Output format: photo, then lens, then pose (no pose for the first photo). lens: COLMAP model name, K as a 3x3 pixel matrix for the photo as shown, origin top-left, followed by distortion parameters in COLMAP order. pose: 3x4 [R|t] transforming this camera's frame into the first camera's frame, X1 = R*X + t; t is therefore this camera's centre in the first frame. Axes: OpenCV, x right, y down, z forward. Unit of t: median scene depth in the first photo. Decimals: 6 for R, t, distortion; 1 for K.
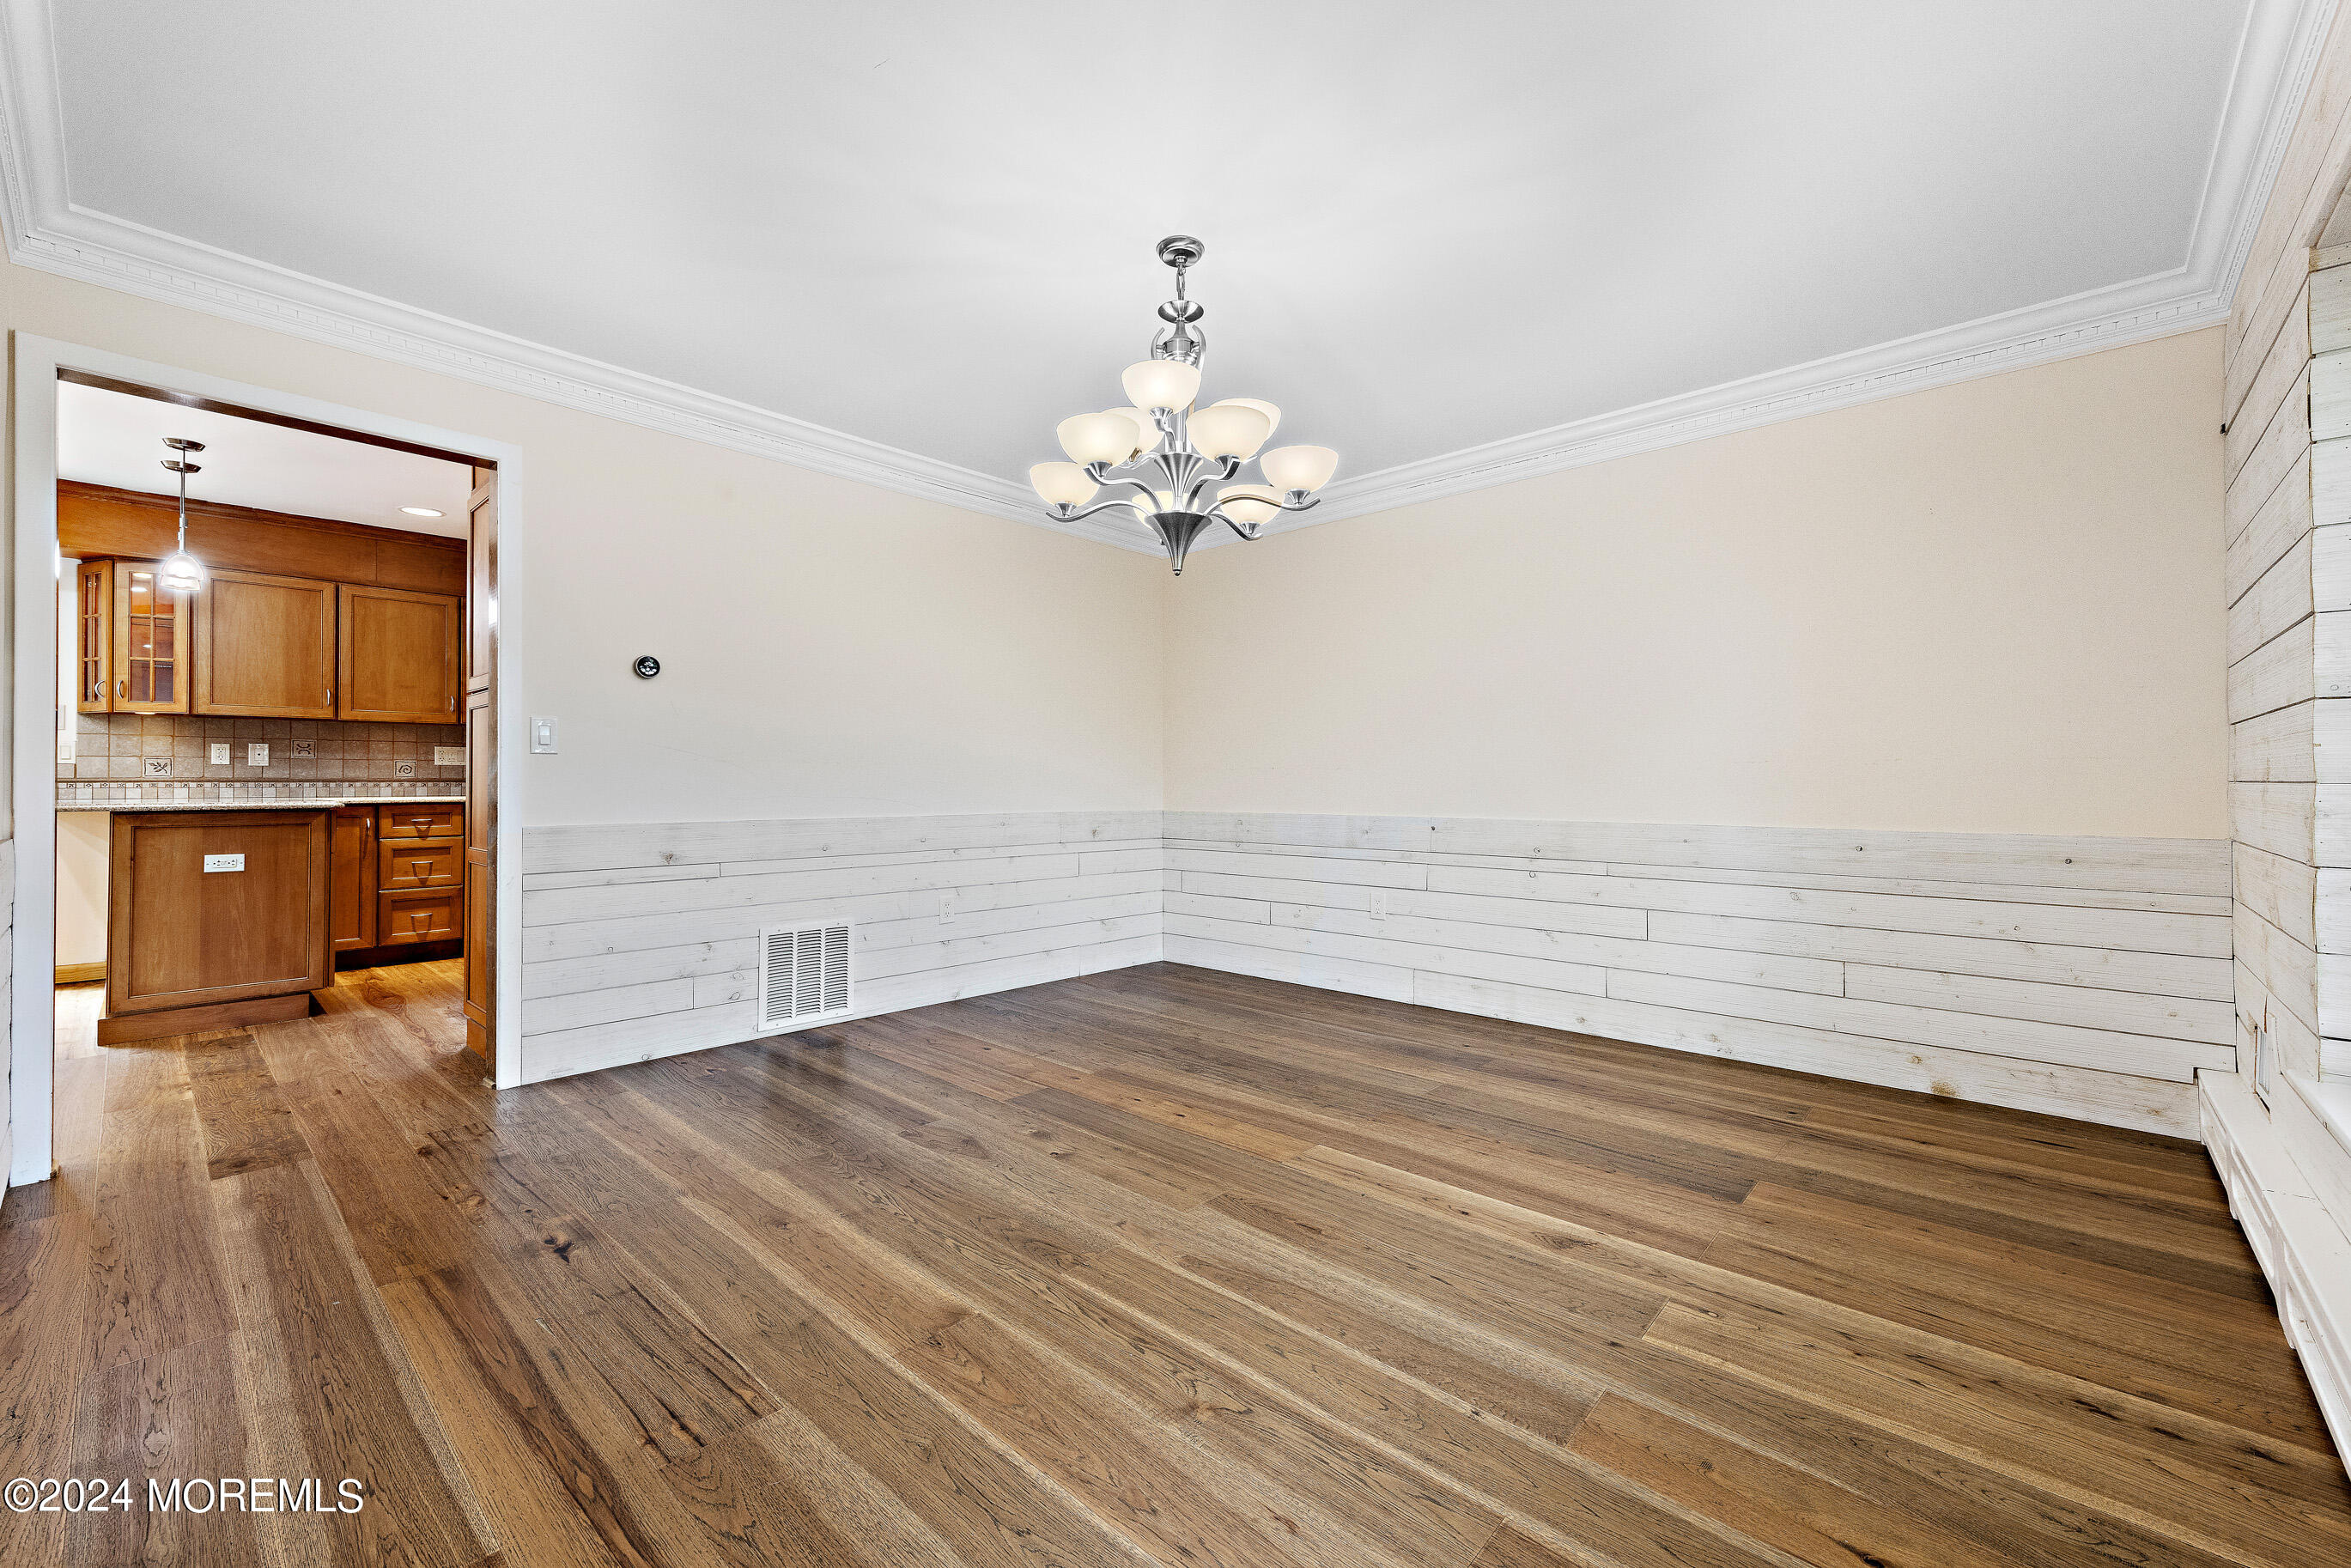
lens RADIAL K [[930.4, 0, 1178.0], [0, 930.4, 777.1], [0, 0, 1]] dist [-0.002168, -0.000112]
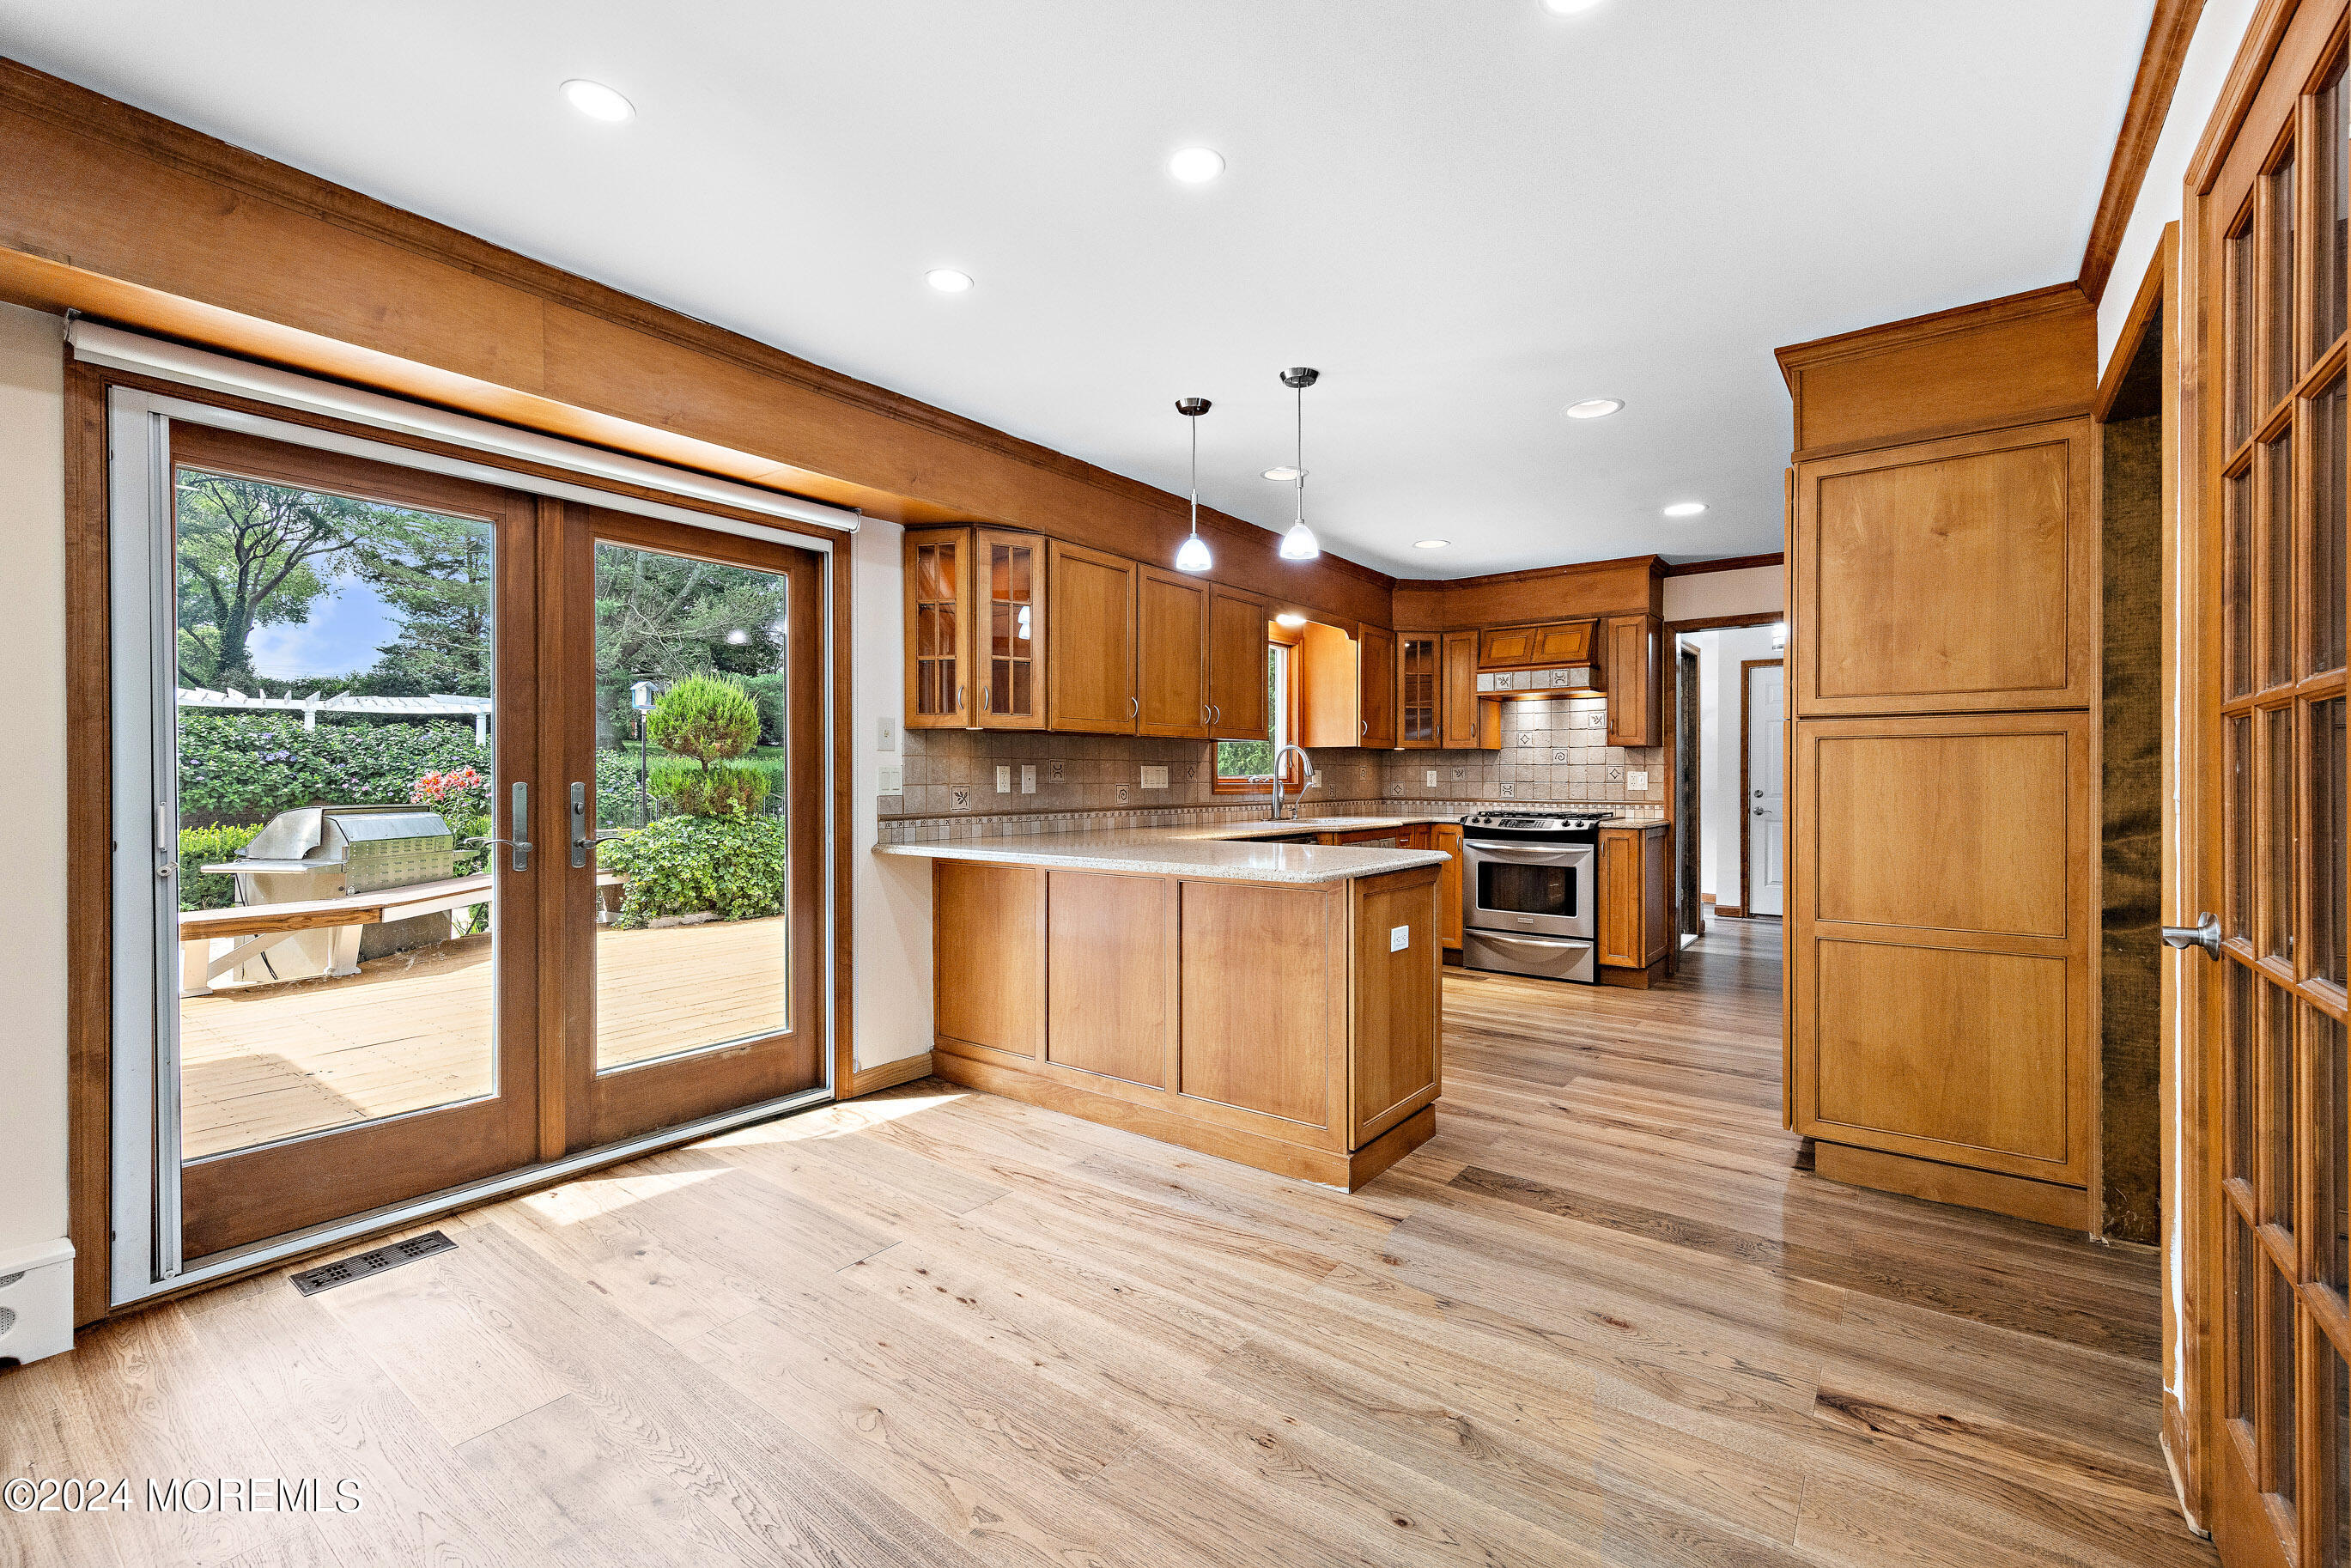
lens RADIAL K [[998.6, 0, 1183.0], [0, 998.6, 778.5], [0, 0, 1]] dist [0.003804, 0.000218]
pose [[0.996812, 0.000386, 0.079779, -0.955597], [-0.000902, 0.999979, 0.006430, -0.031342], [-0.079775, -0.006481, 0.996792, 0.155382]]
